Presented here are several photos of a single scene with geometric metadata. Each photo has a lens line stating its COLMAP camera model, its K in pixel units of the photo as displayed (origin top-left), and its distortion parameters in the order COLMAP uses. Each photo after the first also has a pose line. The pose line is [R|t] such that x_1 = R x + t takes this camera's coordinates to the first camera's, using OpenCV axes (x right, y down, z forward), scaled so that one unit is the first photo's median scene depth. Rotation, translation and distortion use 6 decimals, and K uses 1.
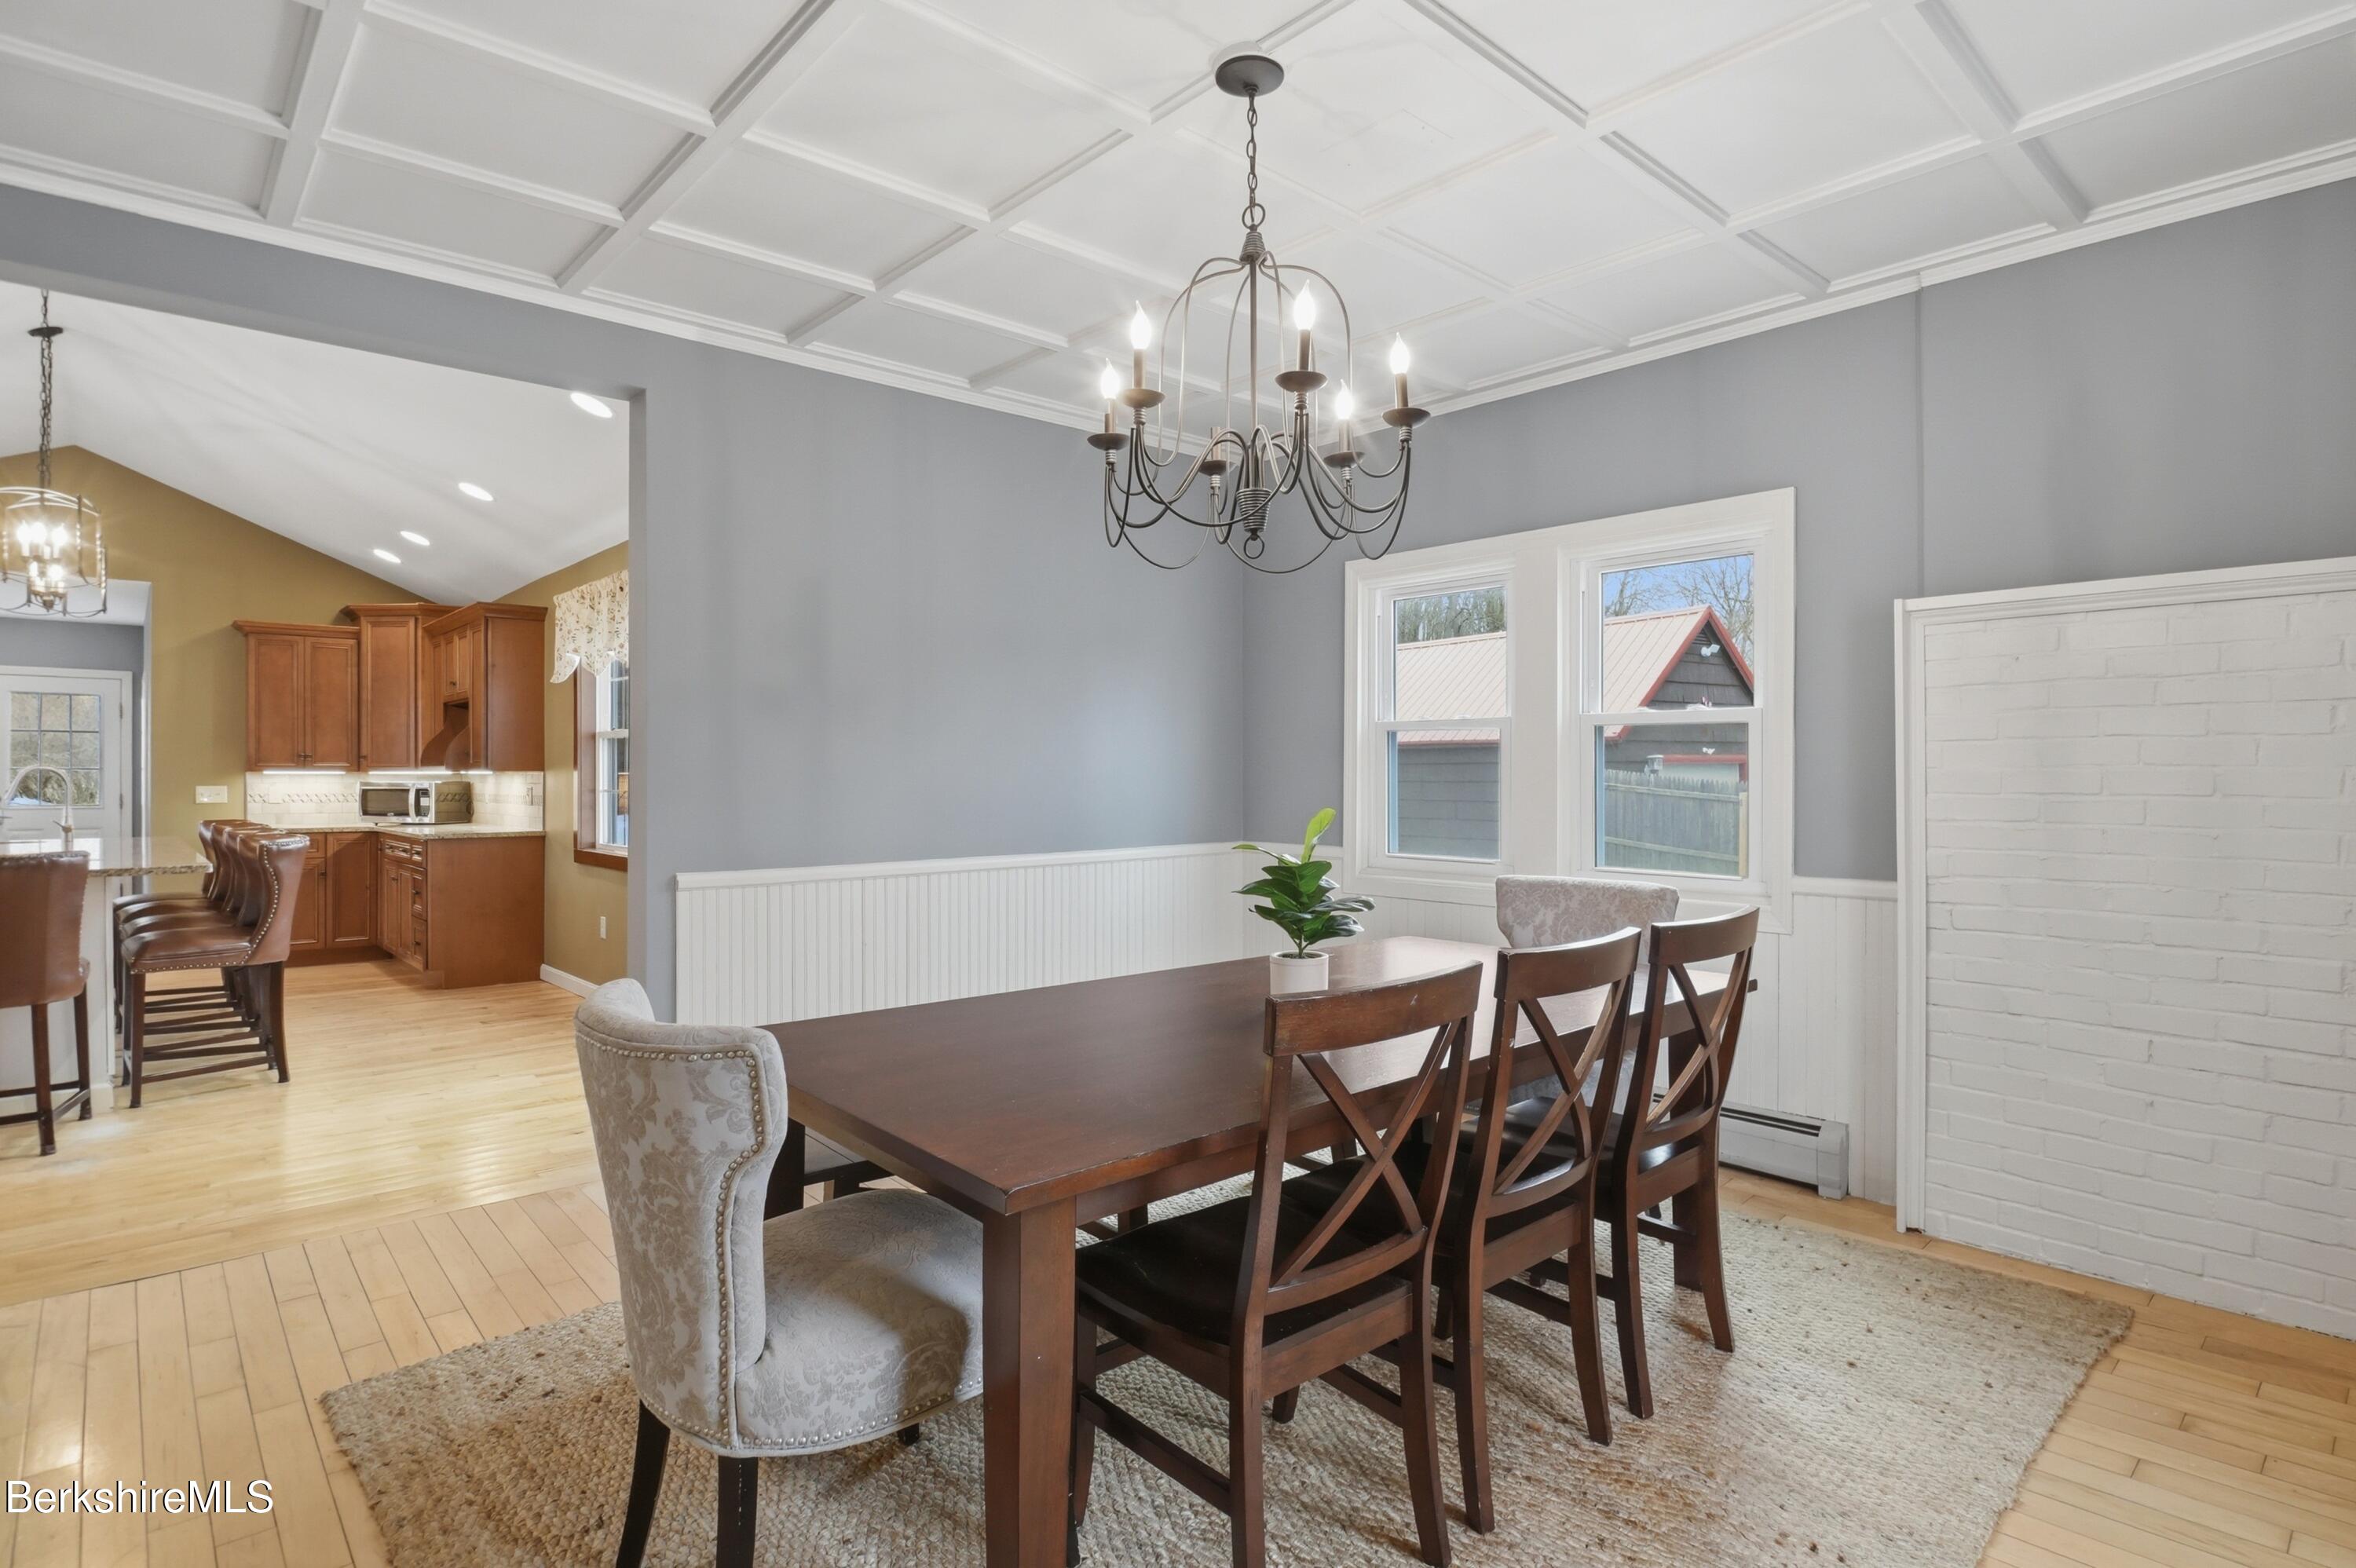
lens RADIAL K [[1201.5, 0, 1209.3], [0, 1201.5, 772.6], [0, 0, 1]] dist [-0.021769, -0.001490]
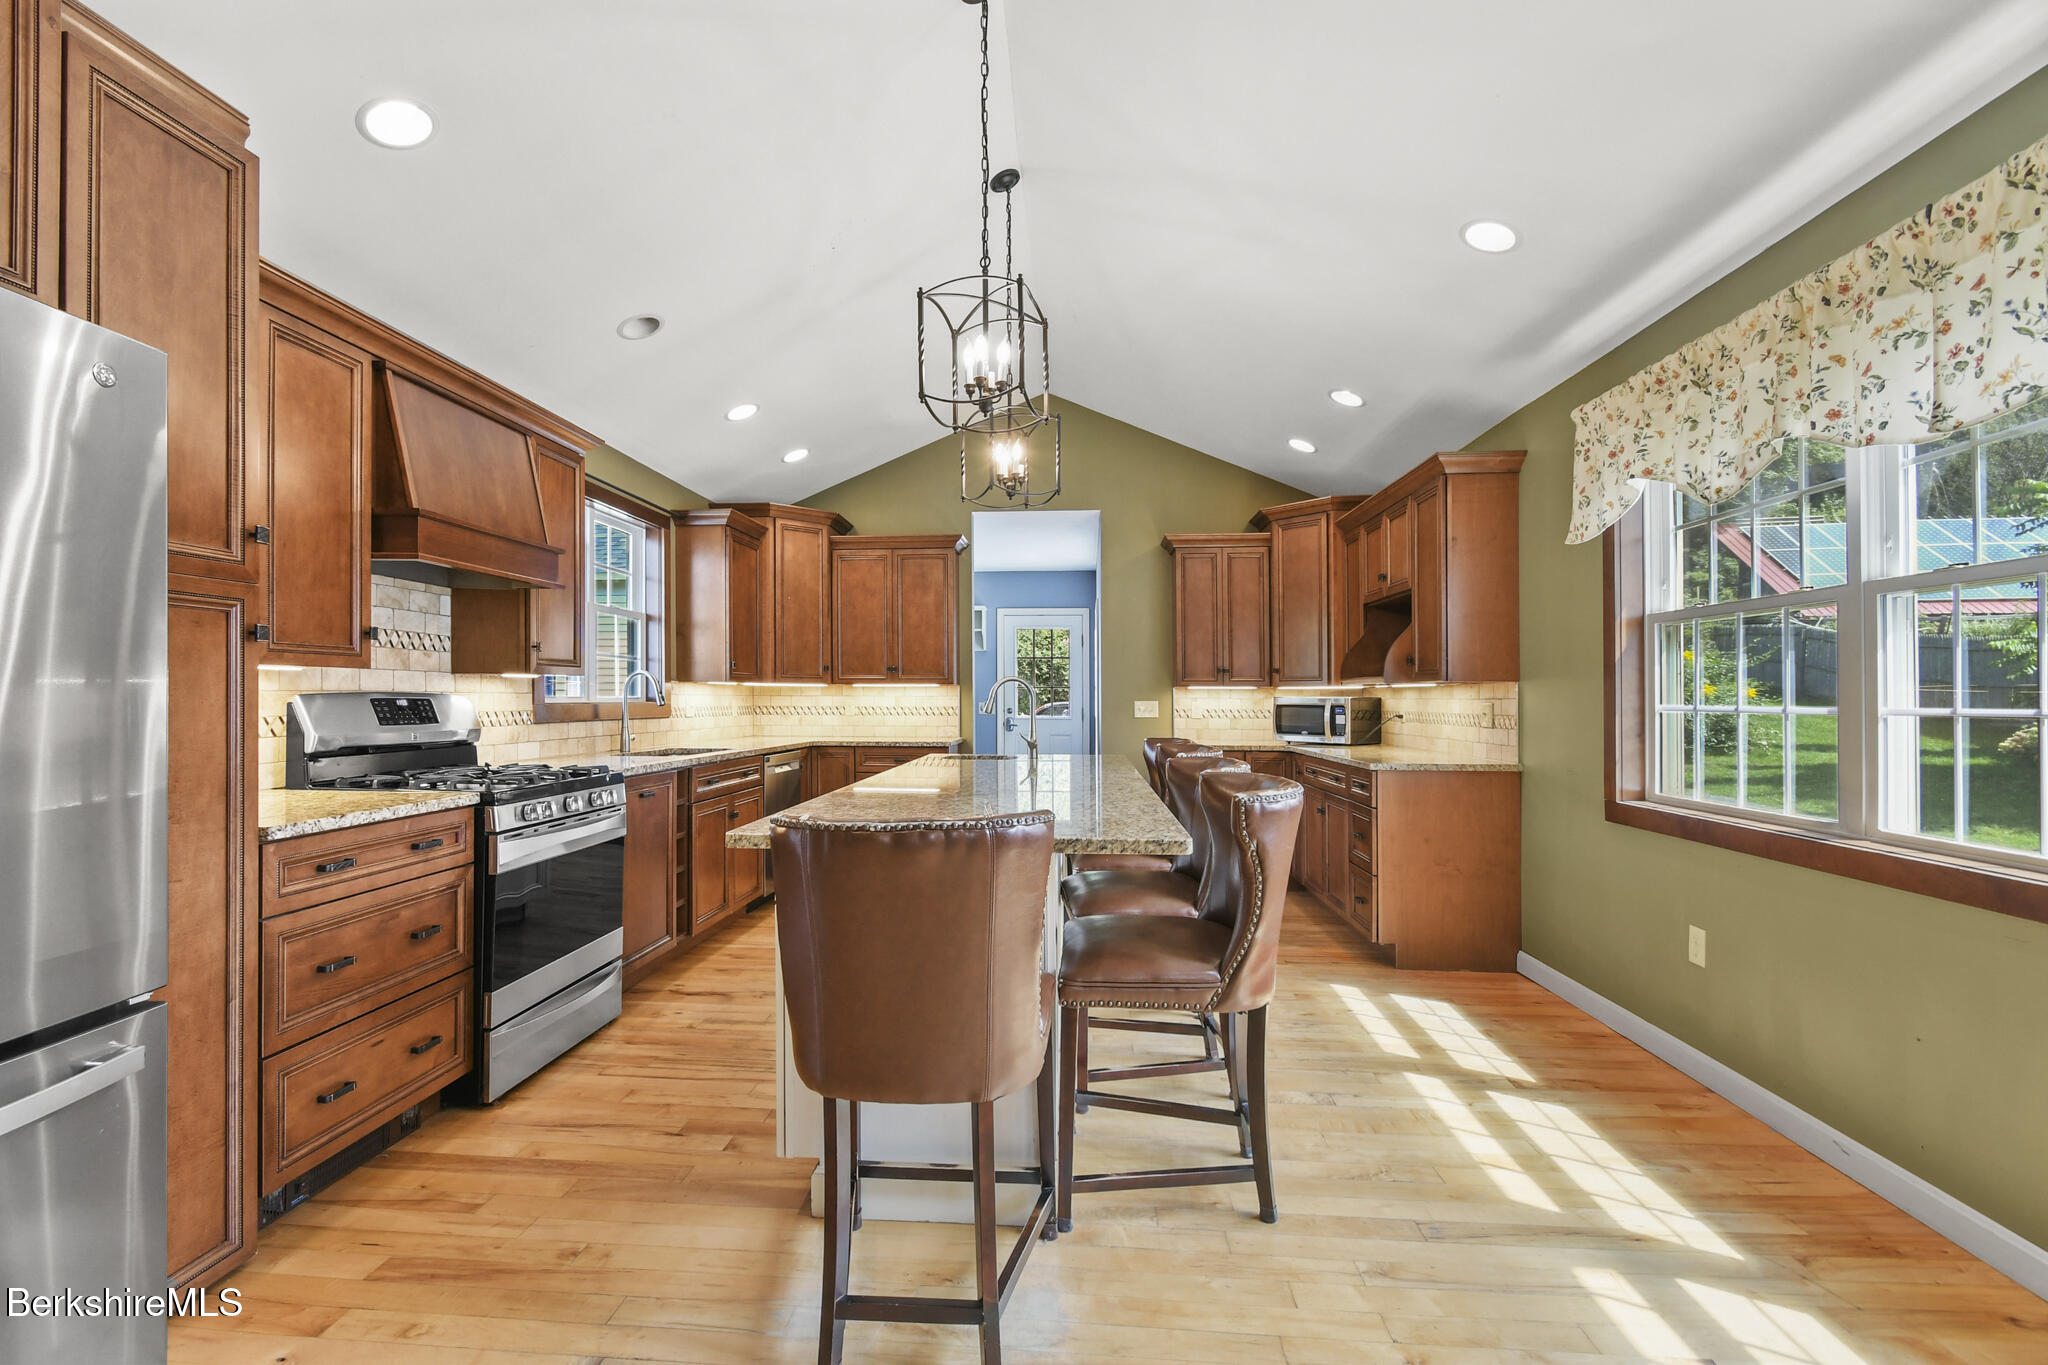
lens RADIAL K [[957.6, 0, 1028.8], [0, 957.6, 681.5], [0, 0, 1]] dist [0.000842, -0.000436]
pose [[0.689079, -0.010571, -0.724609, -0.302987], [0.003009, 0.999927, -0.011726, 0.003945], [0.724680, 0.005900, 0.689061, 0.342698]]
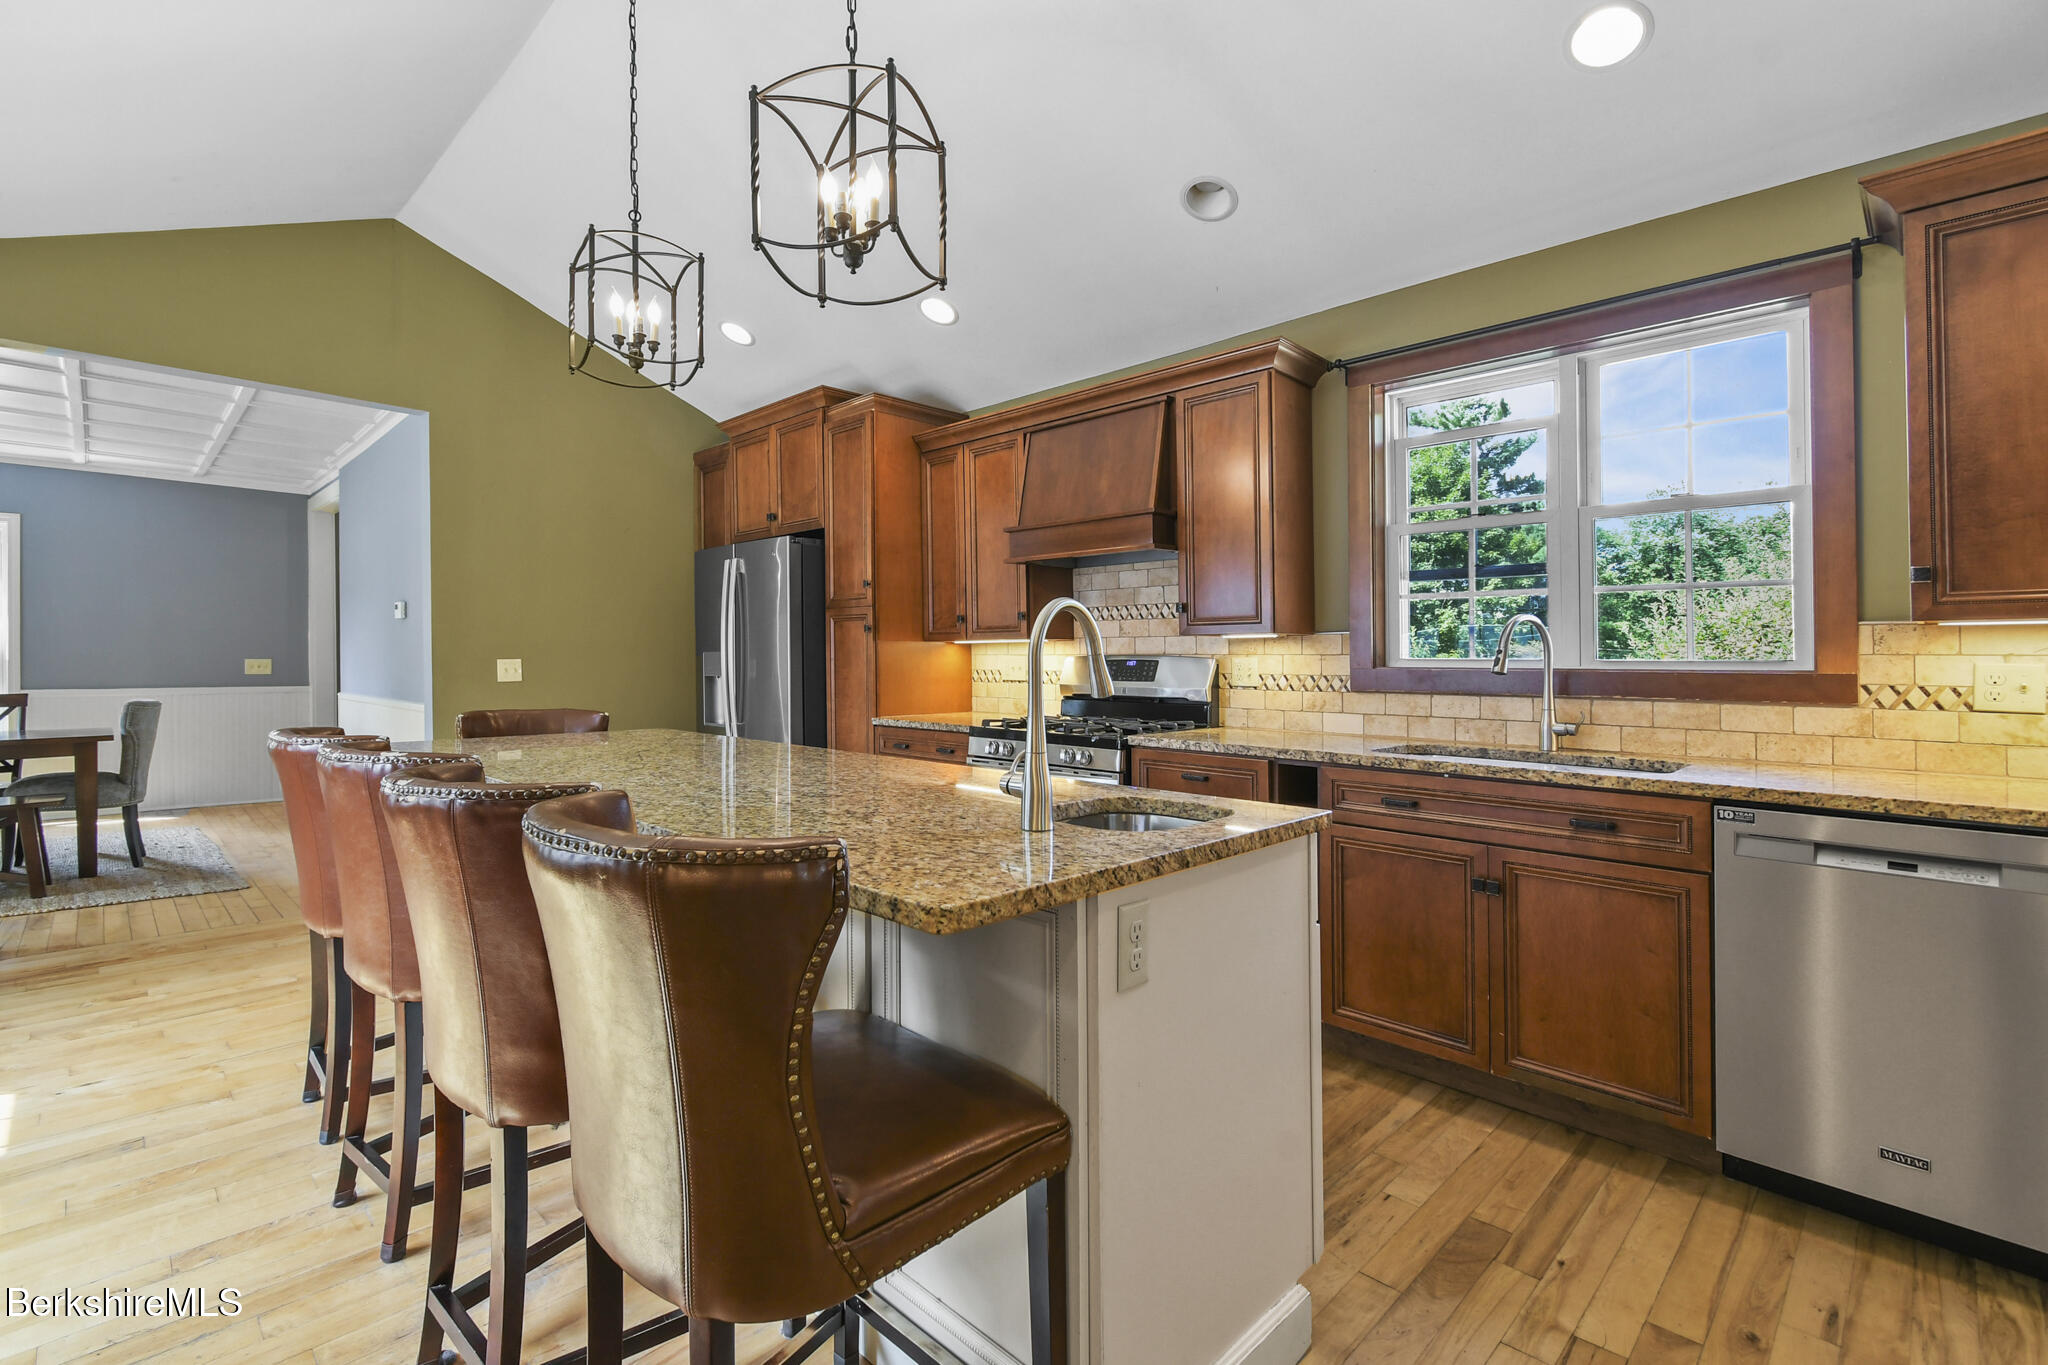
lens RADIAL K [[912.1, 0, 1018.3], [0, 912.1, 663.4], [0, 0, 1]] dist [0.003328, 0.000259]
pose [[-0.998656, -0.003321, -0.051715, -0.681003], [-0.003178, 0.999991, -0.002853, 0.008928], [0.051724, -0.002685, -0.998658, 0.898148]]
